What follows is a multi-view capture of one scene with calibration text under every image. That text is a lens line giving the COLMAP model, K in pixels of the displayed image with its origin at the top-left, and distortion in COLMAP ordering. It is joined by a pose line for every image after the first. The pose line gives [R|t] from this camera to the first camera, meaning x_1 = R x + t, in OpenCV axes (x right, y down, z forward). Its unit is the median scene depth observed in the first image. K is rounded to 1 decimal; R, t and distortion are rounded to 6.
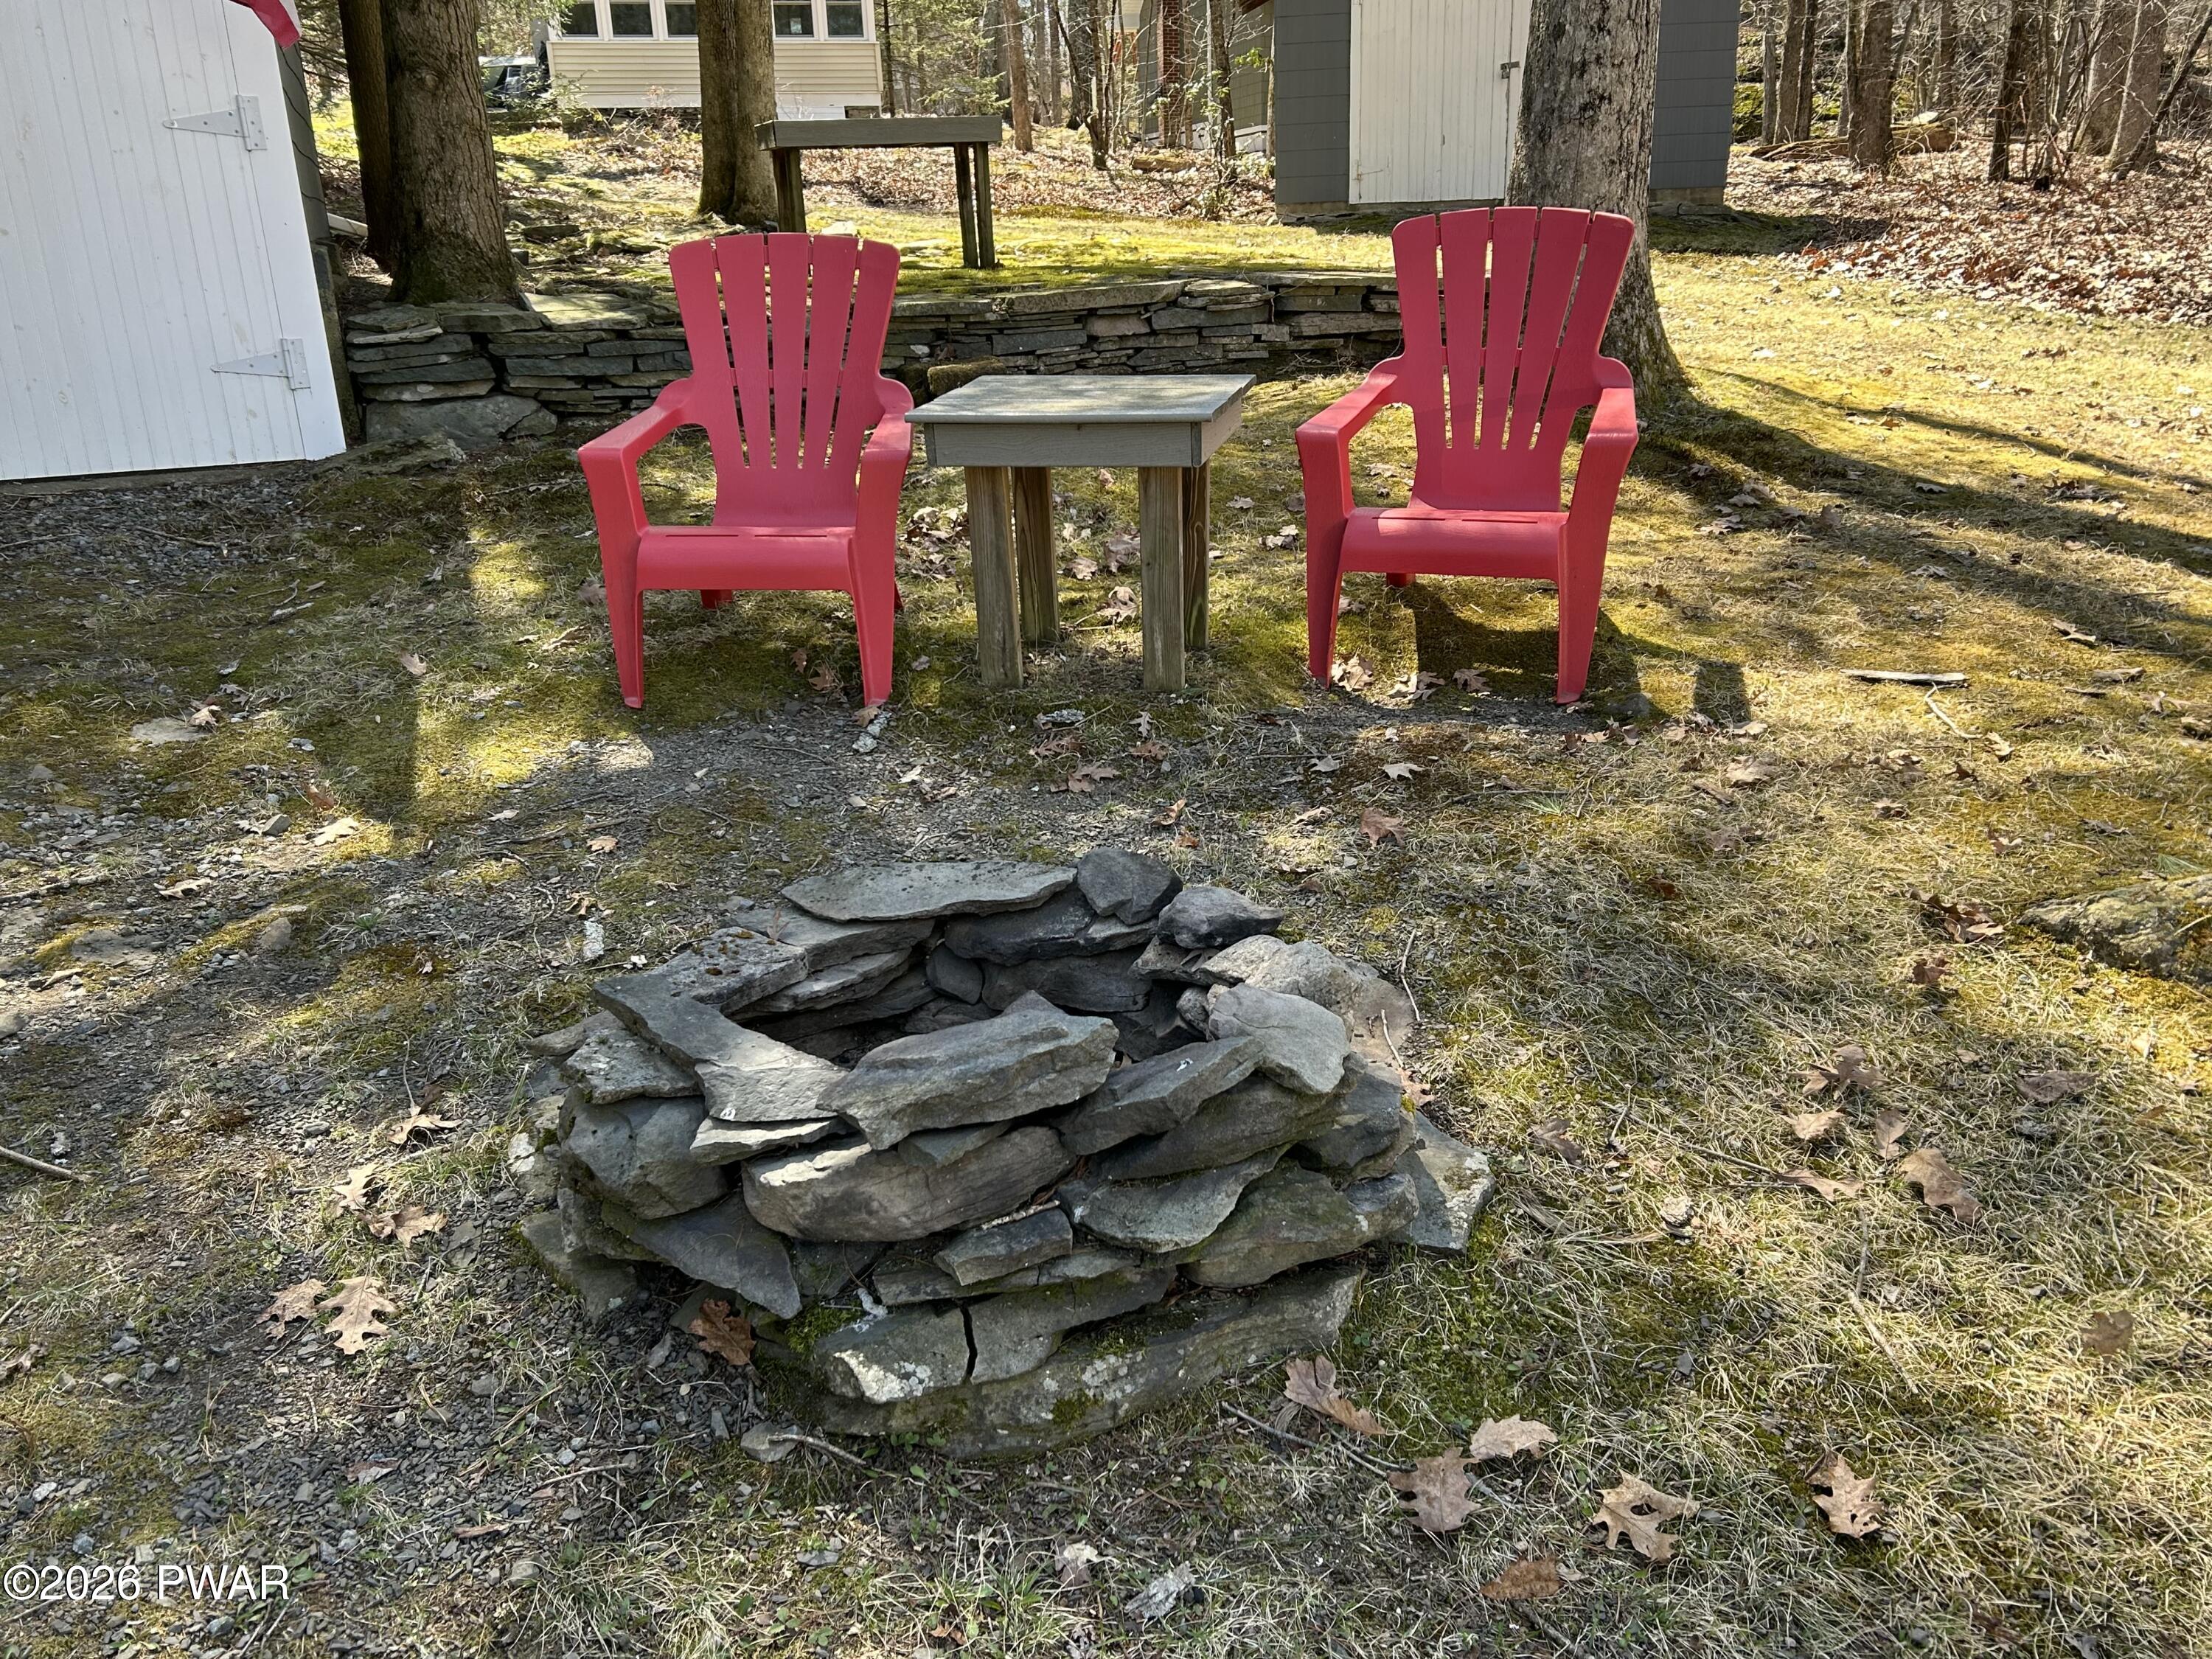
lens RADIAL K [[1797.9, 0, 1107.8], [0, 1797.9, 832.1], [0, 0, 1]] dist [0.003745, 0.000739]
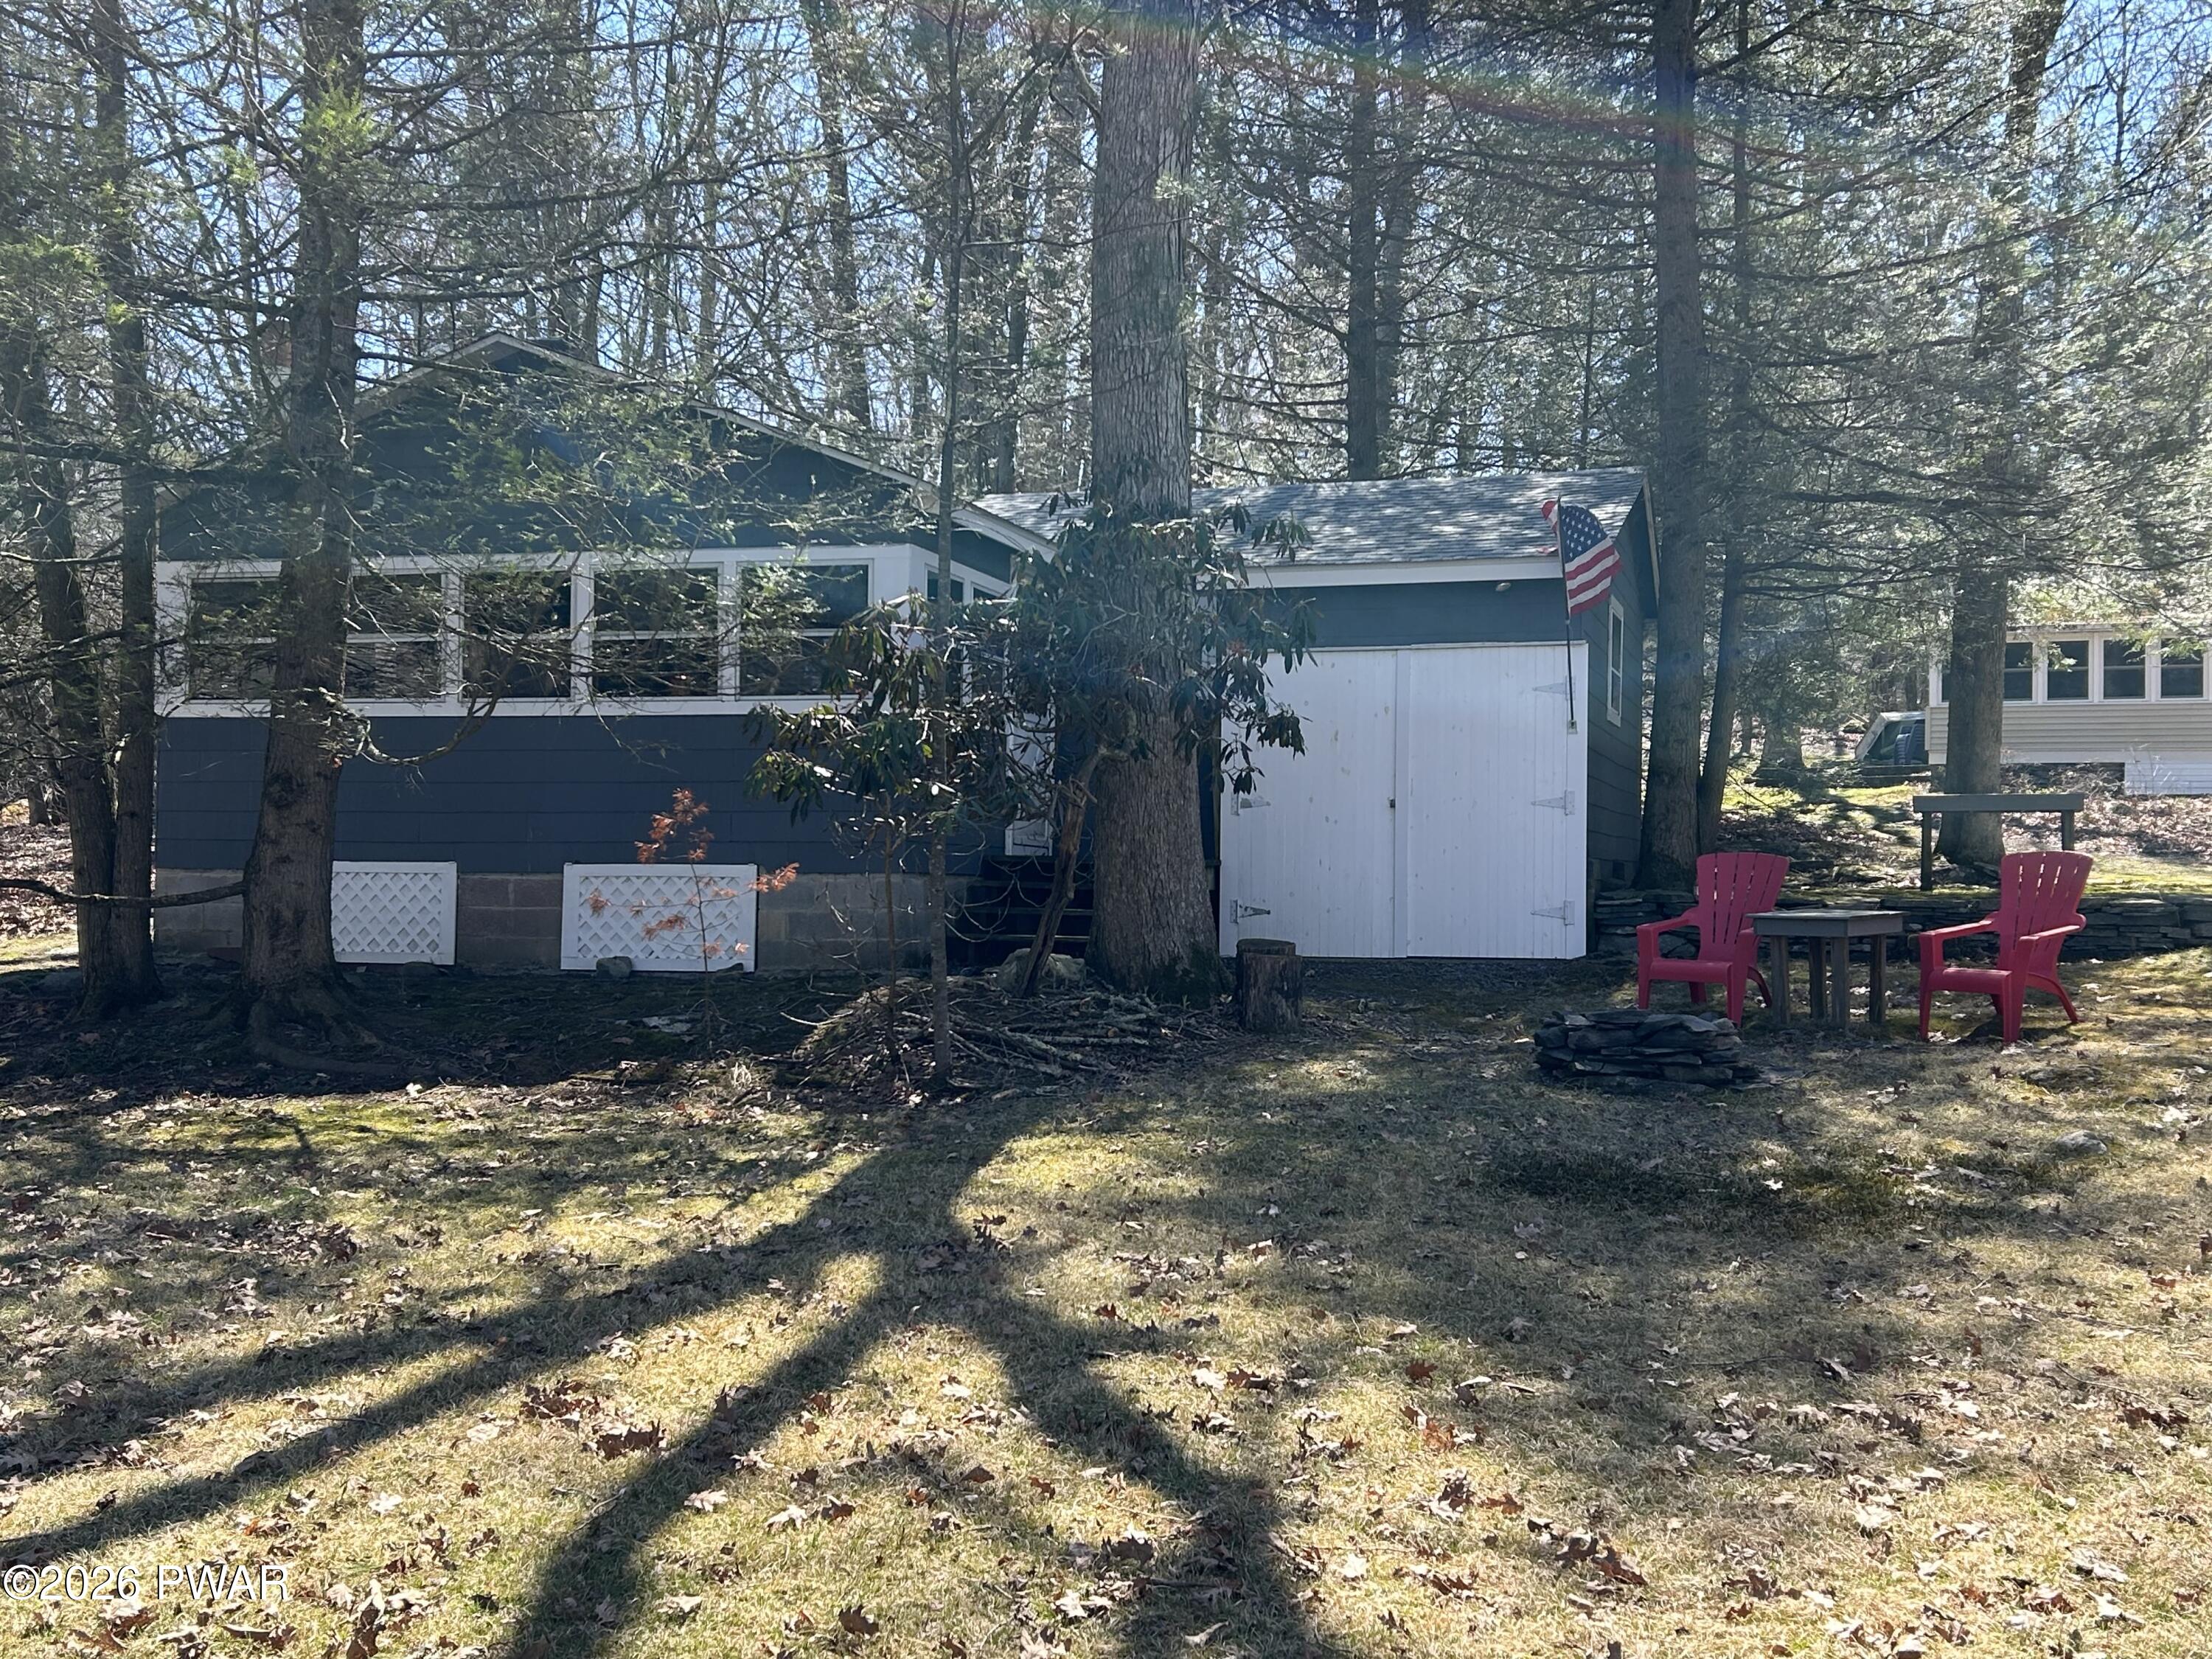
lens RADIAL K [[2448.0, 0, 1105.7], [0, 2448.0, 830.7], [0, 0, 1]] dist [0.004039, 0.000000]
pose [[0.786298, 0.017887, -0.617588, 0.408898], [-0.225680, 0.938827, -0.260140, 0.237873], [0.575155, 0.343925, 0.742234, -0.670844]]
